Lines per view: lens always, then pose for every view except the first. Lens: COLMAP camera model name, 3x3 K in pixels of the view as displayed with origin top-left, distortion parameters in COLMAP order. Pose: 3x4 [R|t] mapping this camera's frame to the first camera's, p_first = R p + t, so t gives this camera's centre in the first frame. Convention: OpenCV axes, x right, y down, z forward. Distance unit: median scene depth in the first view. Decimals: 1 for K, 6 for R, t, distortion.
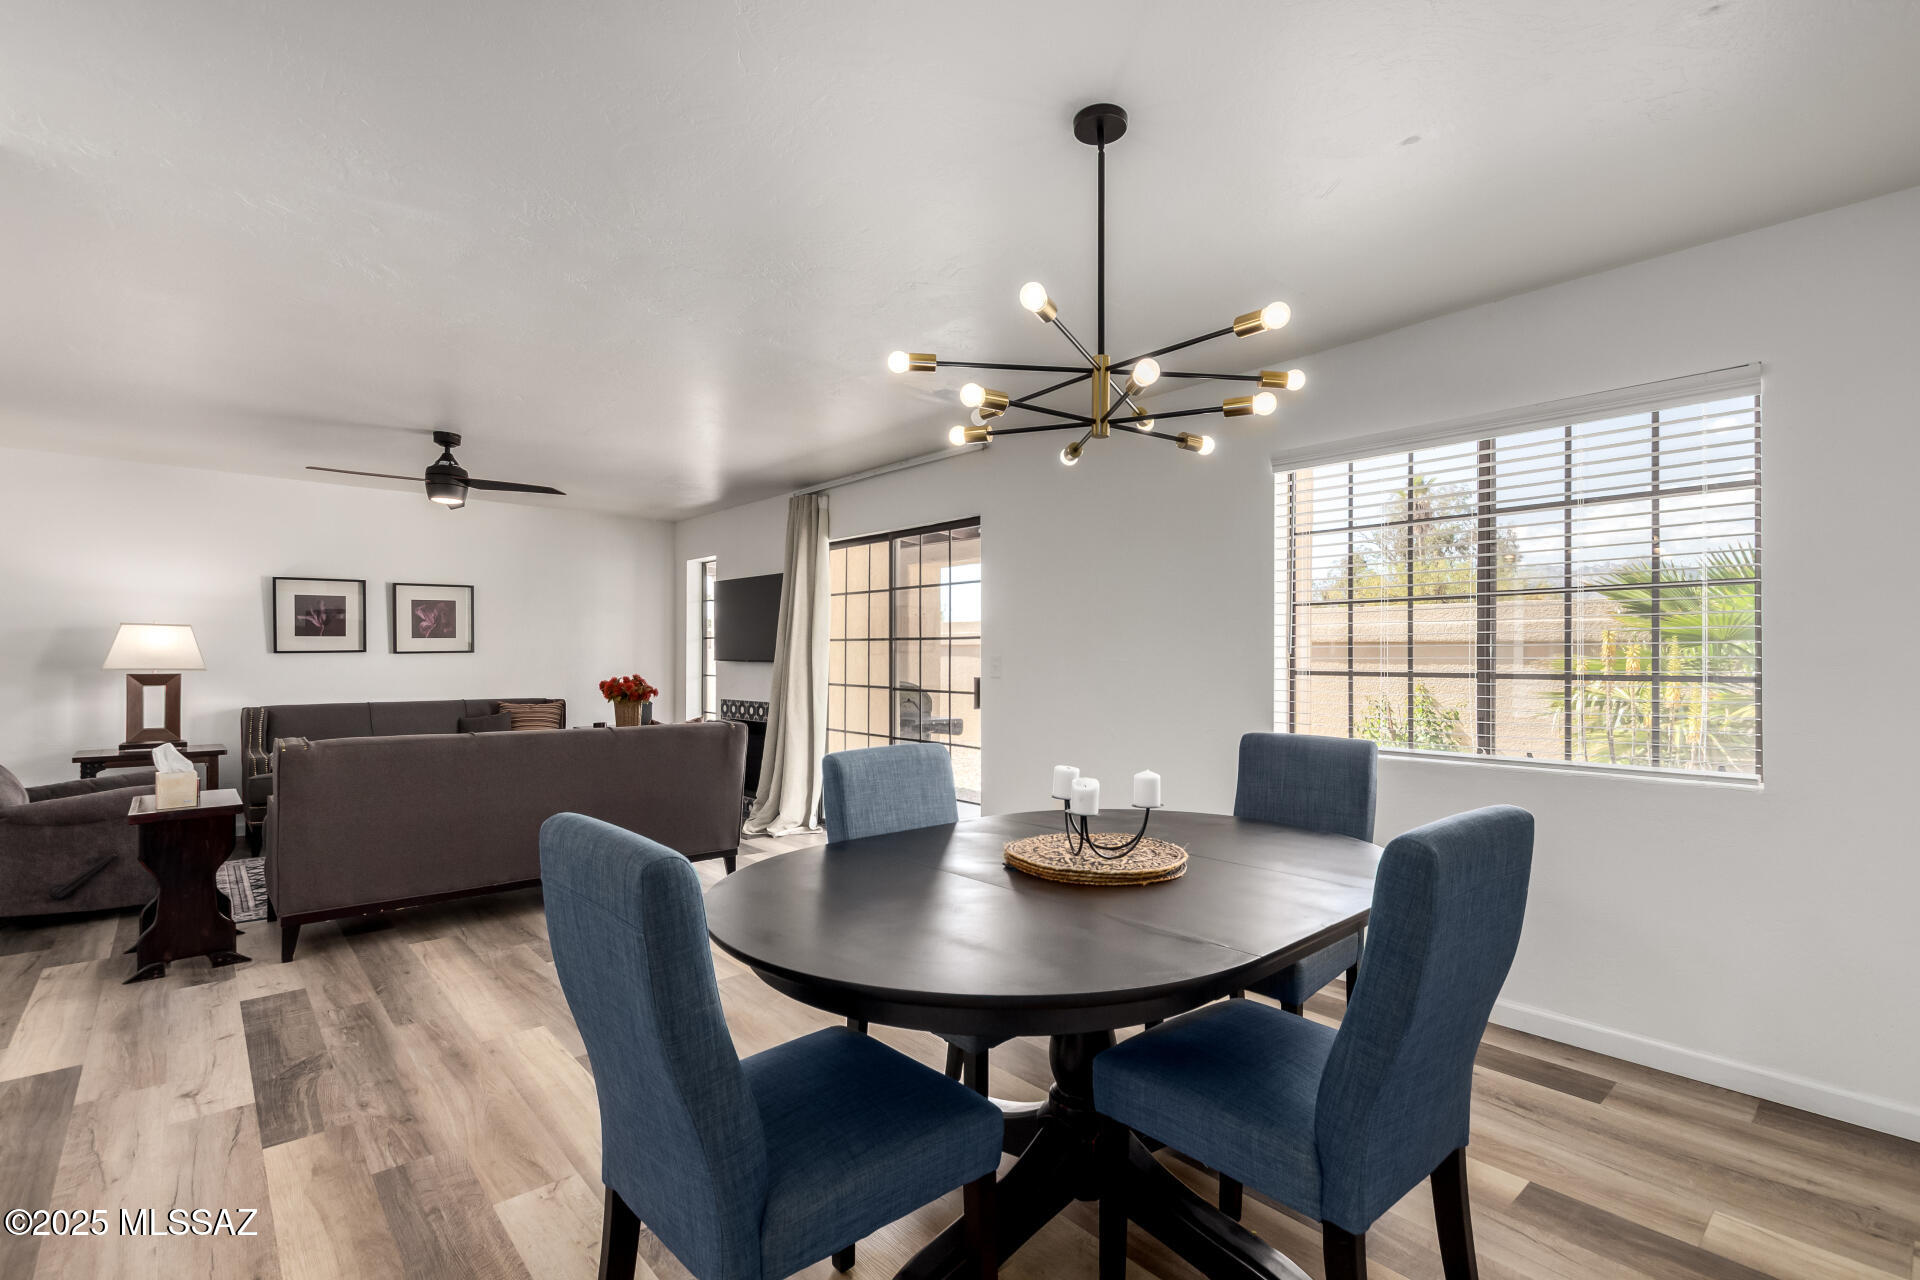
lens RADIAL K [[874.9, 0, 971.6], [0, 874.9, 651.5], [0, 0, 1]] dist [0.009659, -0.004279]
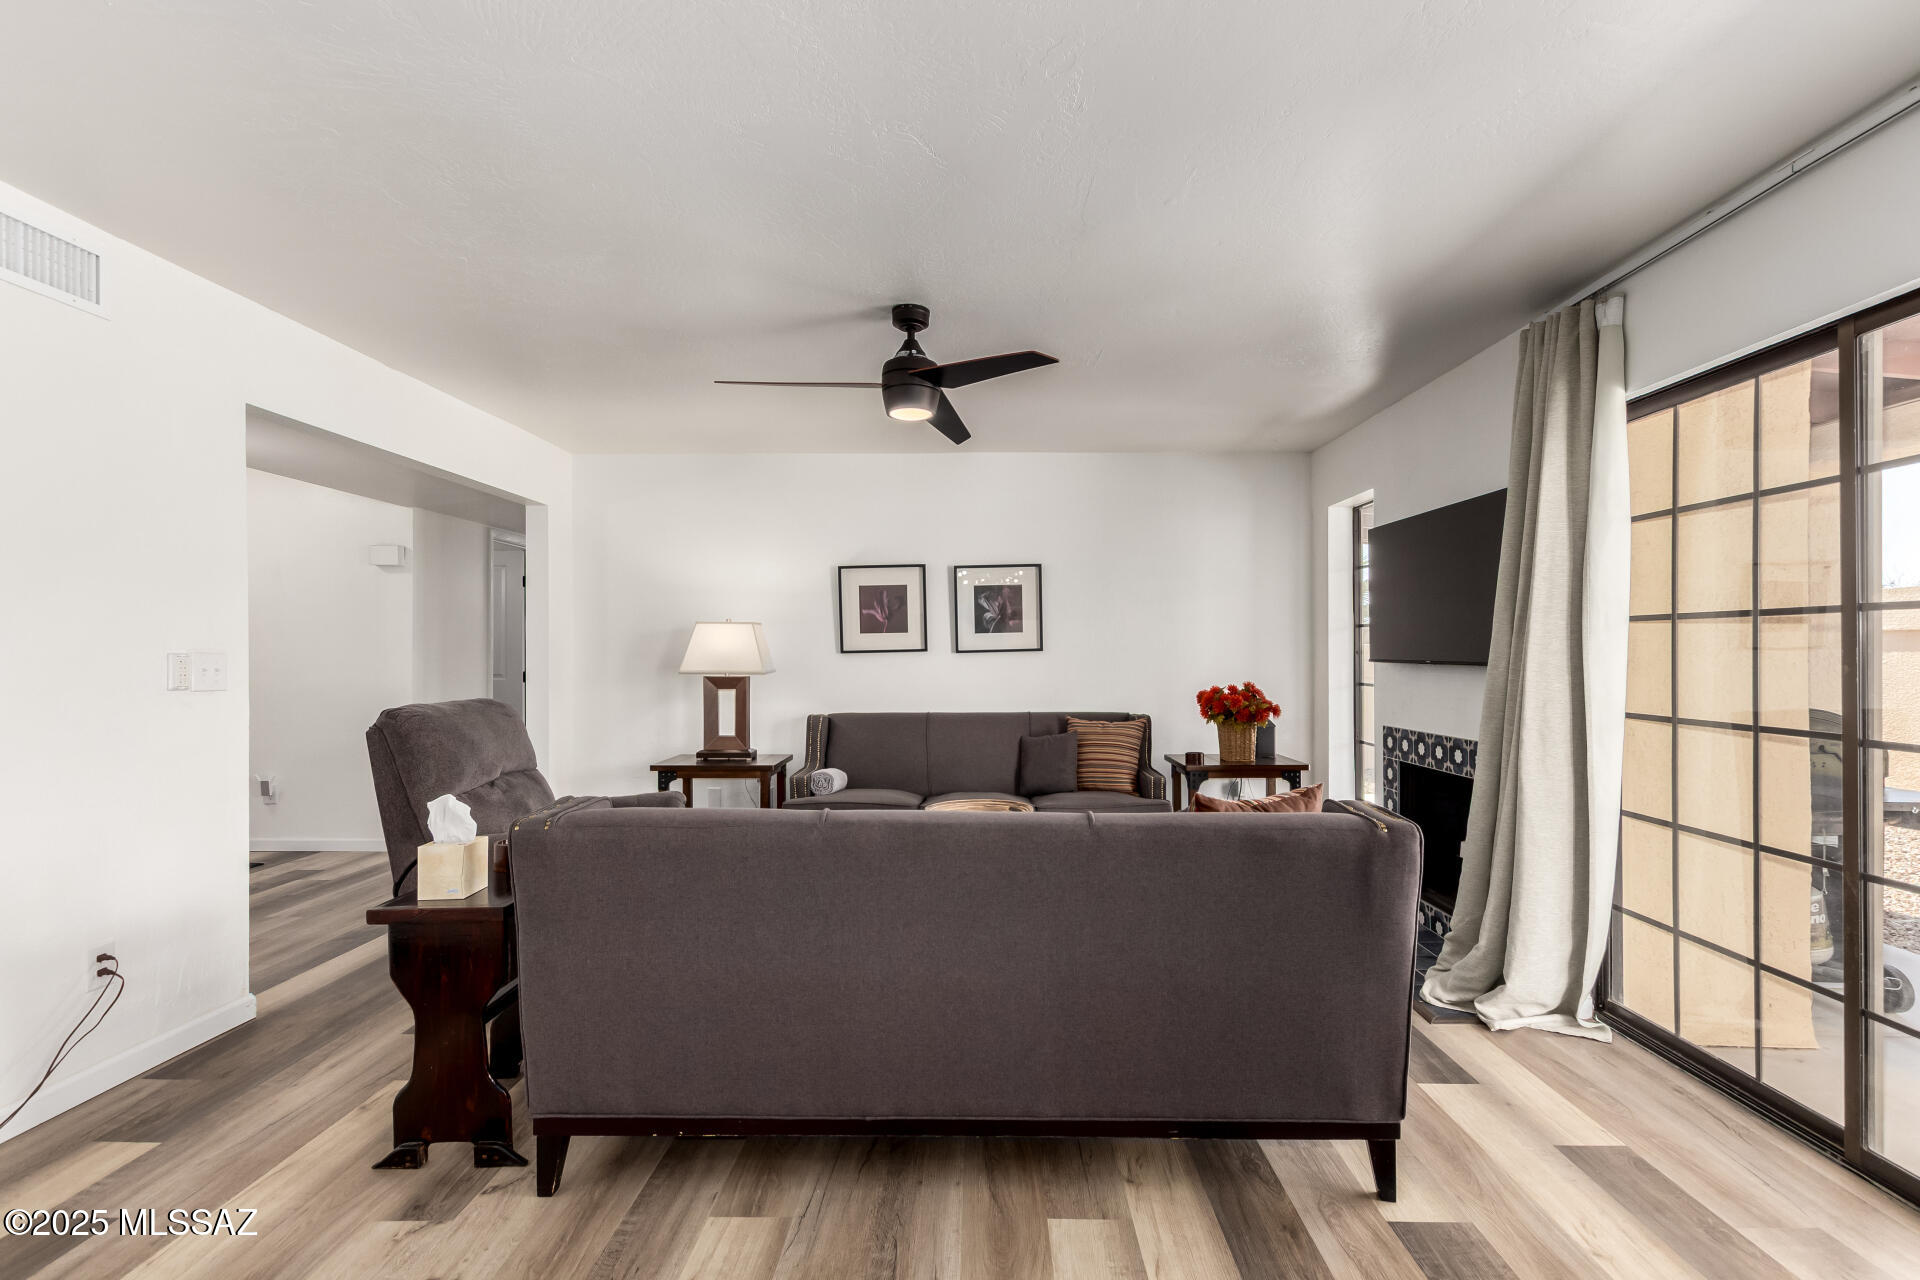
lens RADIAL K [[874.9, 0, 972.8], [0, 874.9, 654.1], [0, 0, 1]] dist [0.009659, -0.004279]
pose [[0.738400, -0.004689, -0.674347, -0.108187], [0.009196, 0.999953, 0.003116, 0.001303], [0.674300, -0.008502, 0.738408, 0.445817]]
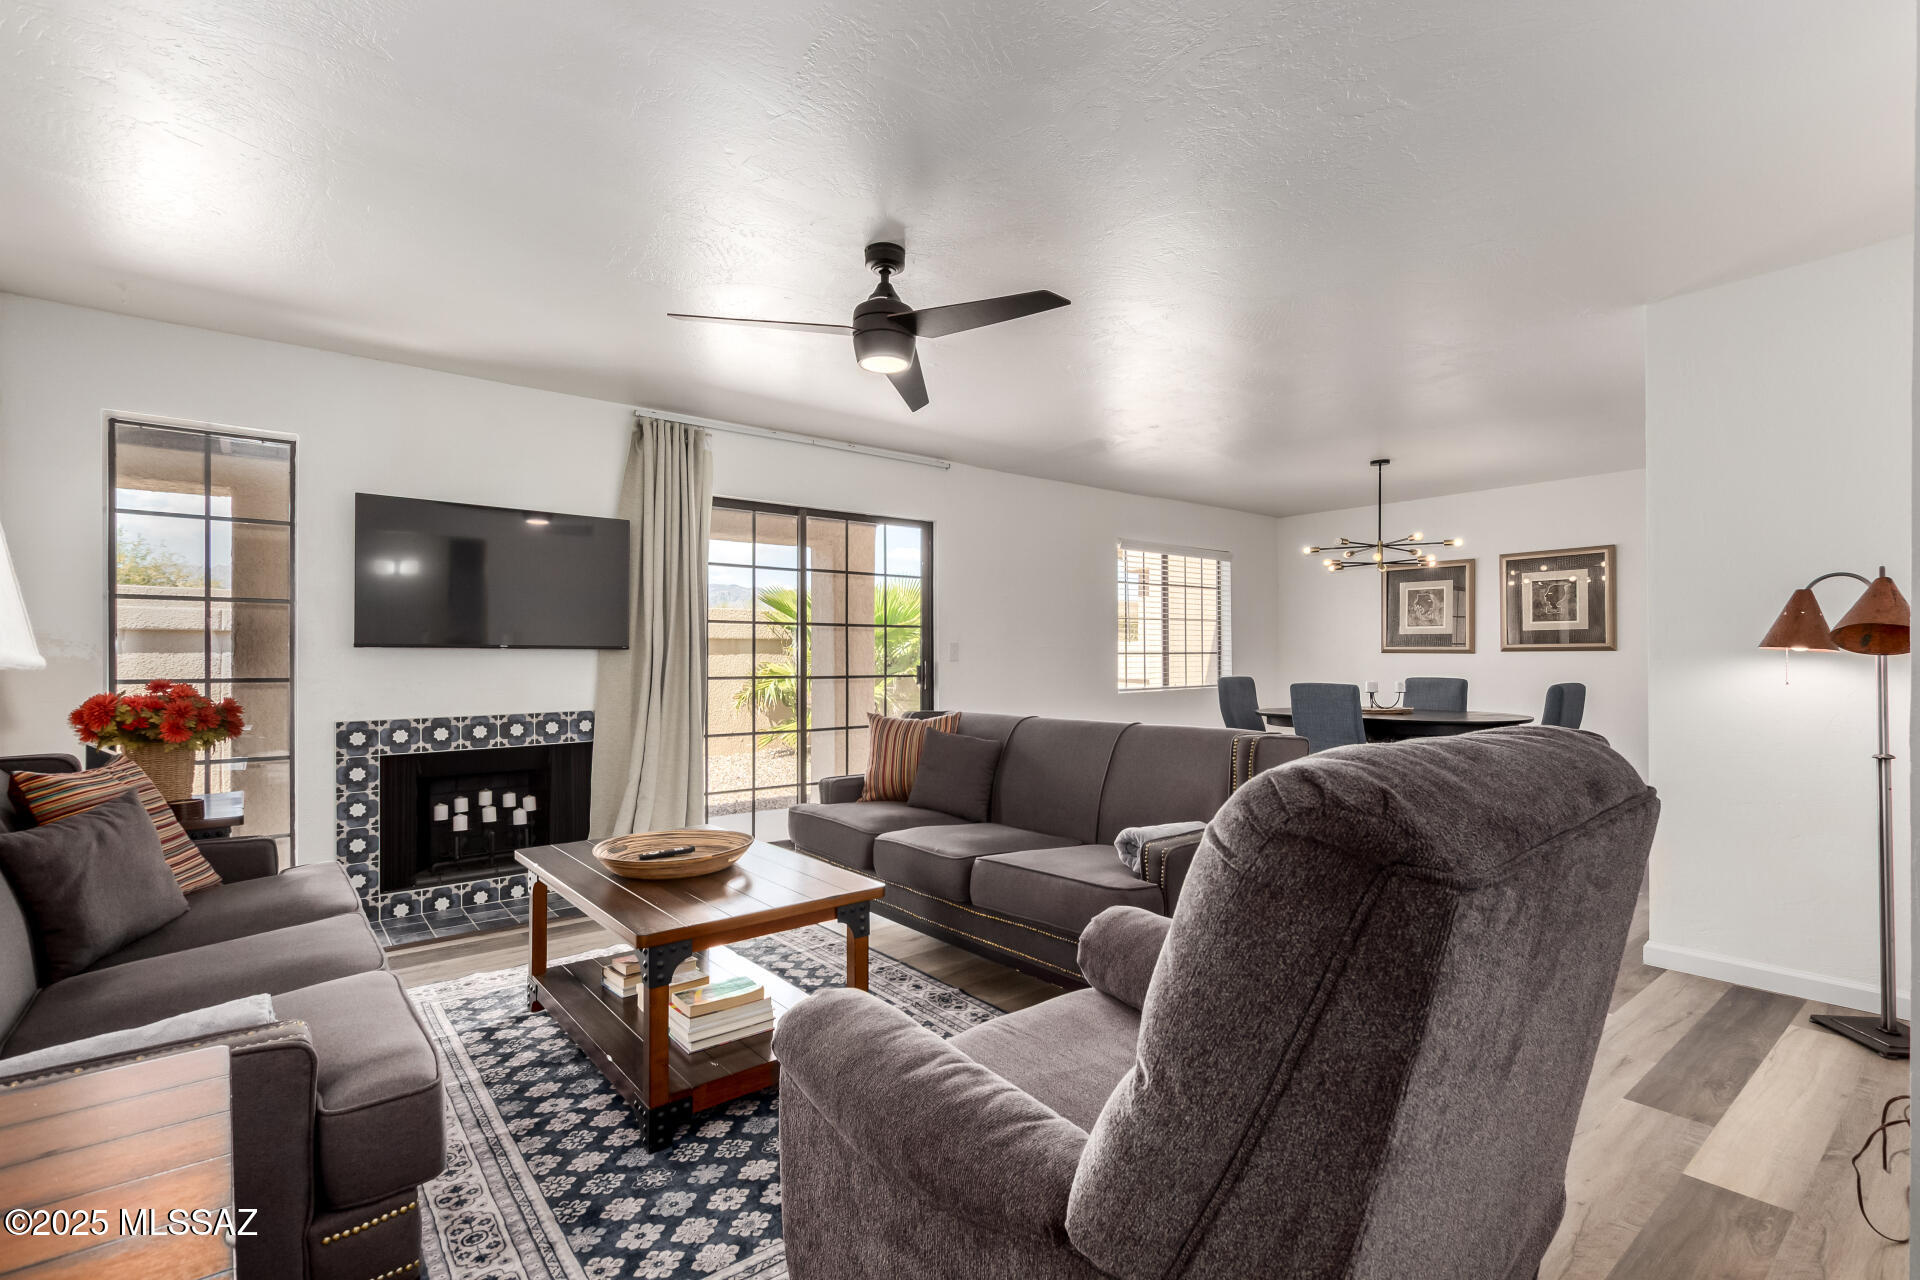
lens RADIAL K [[874.9, 0, 975.2], [0, 874.9, 654.2], [0, 0, 1]] dist [0.009659, -0.004279]
pose [[0.042885, 0.000116, 0.999080, -0.943076], [-0.002994, 0.999996, 0.000012, 0.016514], [-0.999076, -0.002991, 0.042885, 0.731859]]
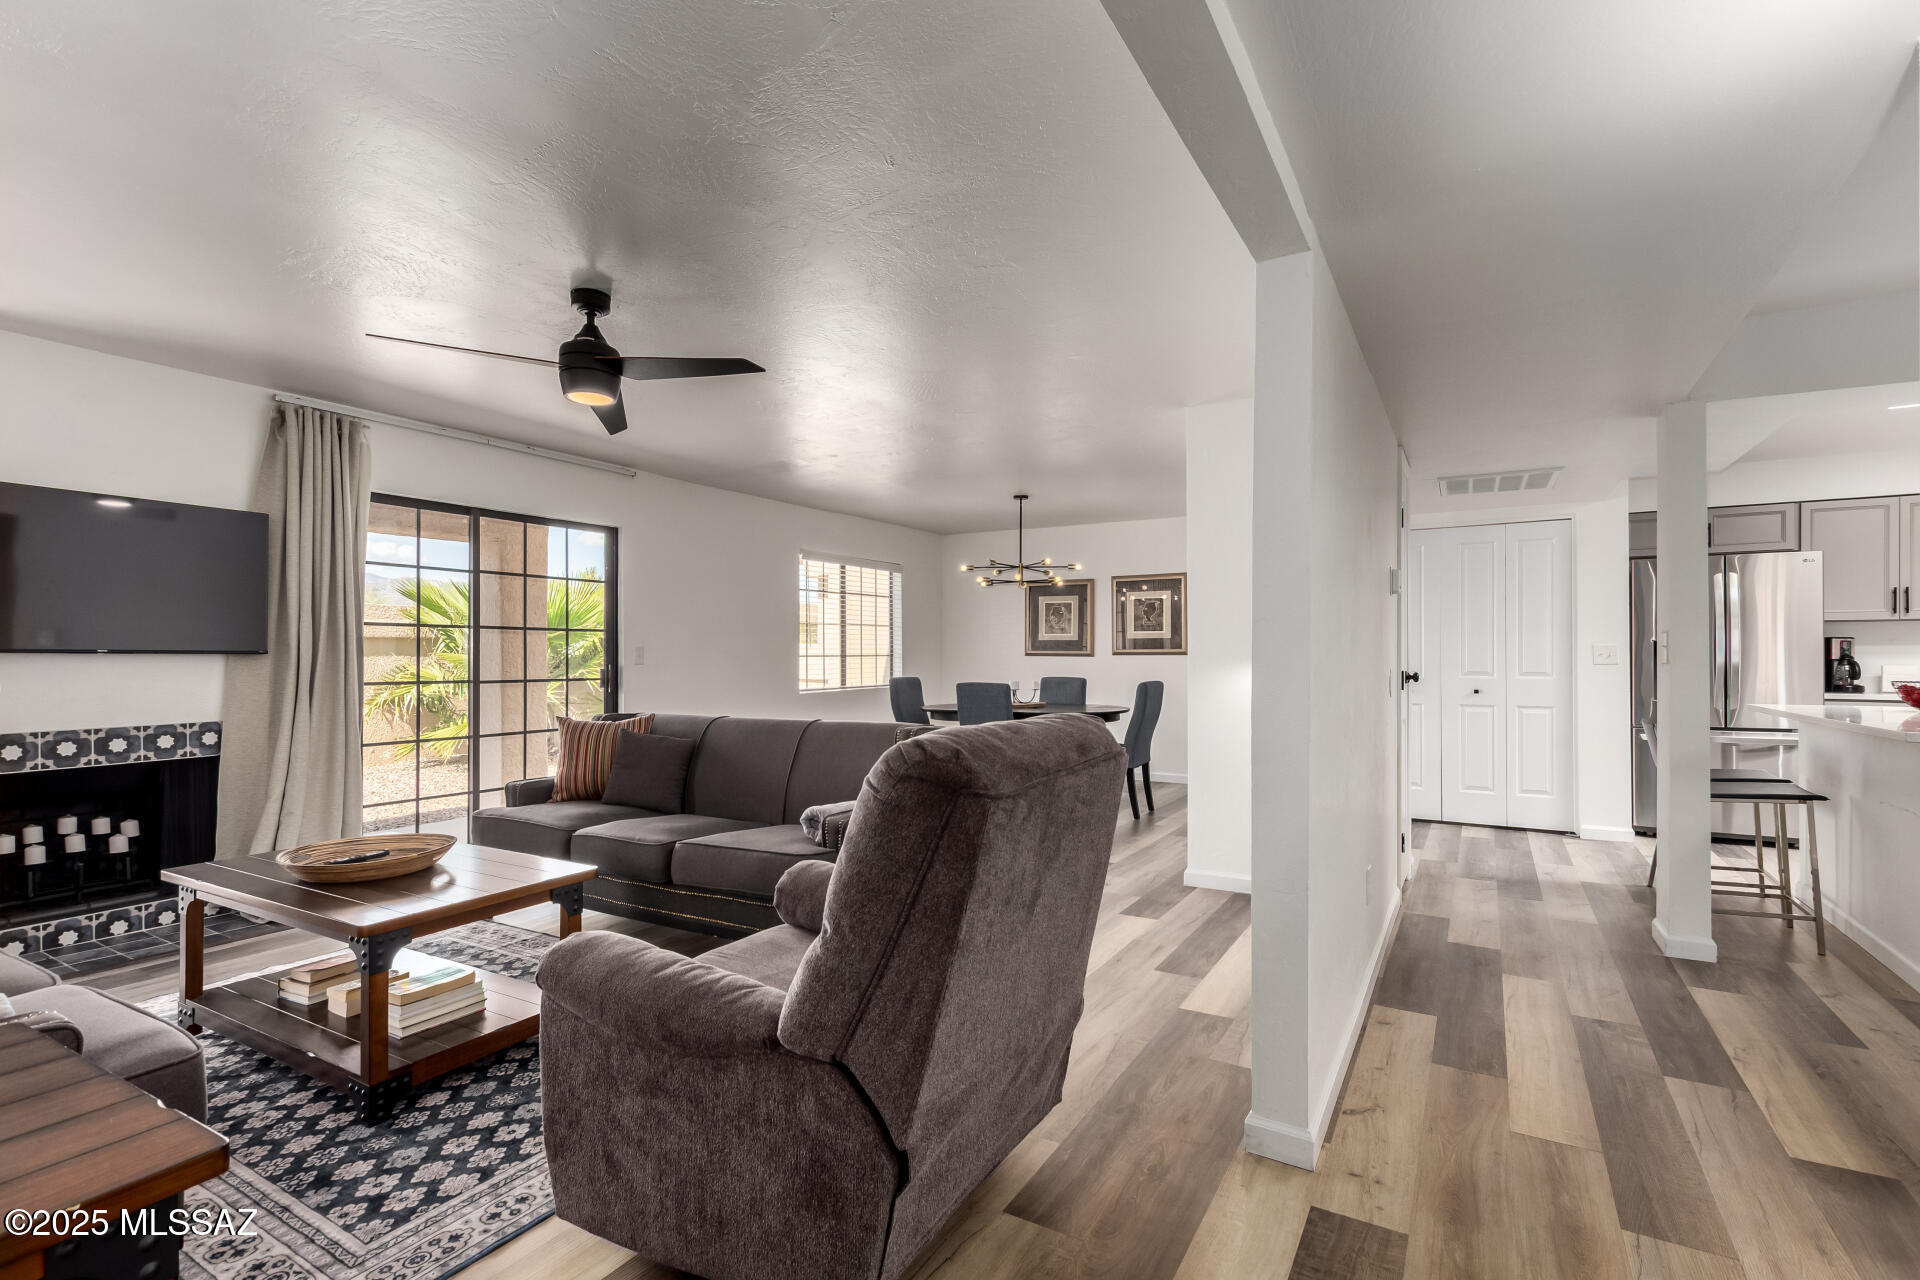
lens RADIAL K [[874.9, 0, 971.2], [0, 874.9, 653.6], [0, 0, 1]] dist [0.009659, -0.004279]
pose [[-0.310387, -0.001082, 0.950610, -1.035616], [-0.005236, 0.999986, -0.000572, 0.010640], [-0.950596, -0.005155, -0.310388, 0.747129]]
